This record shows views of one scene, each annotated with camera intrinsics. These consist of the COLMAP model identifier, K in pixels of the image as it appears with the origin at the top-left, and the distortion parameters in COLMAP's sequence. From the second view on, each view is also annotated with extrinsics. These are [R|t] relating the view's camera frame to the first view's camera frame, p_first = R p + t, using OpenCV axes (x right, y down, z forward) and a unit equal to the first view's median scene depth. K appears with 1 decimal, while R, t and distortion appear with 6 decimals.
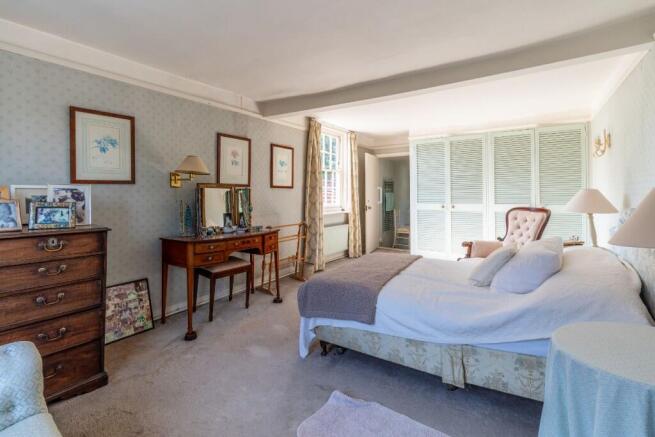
lens RADIAL K [[301.8, 0, 326.3], [0, 301.8, 189.6], [0, 0, 1]] dist [-0.000806, 0.000112]
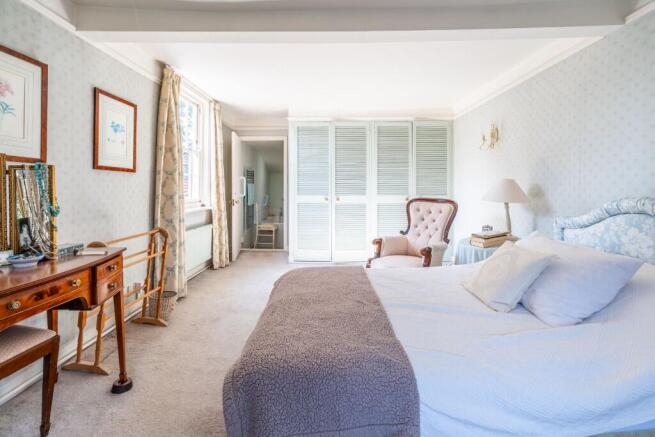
lens RADIAL K [[301.8, 0, 326.3], [0, 301.8, 189.6], [0, 0, 1]] dist [-0.000806, 0.000112]
pose [[0.853487, 0.000905, 0.521113, -0.093684], [-0.013082, 0.999721, 0.019690, 0.012654], [-0.520949, -0.023622, 0.853261, 0.274103]]
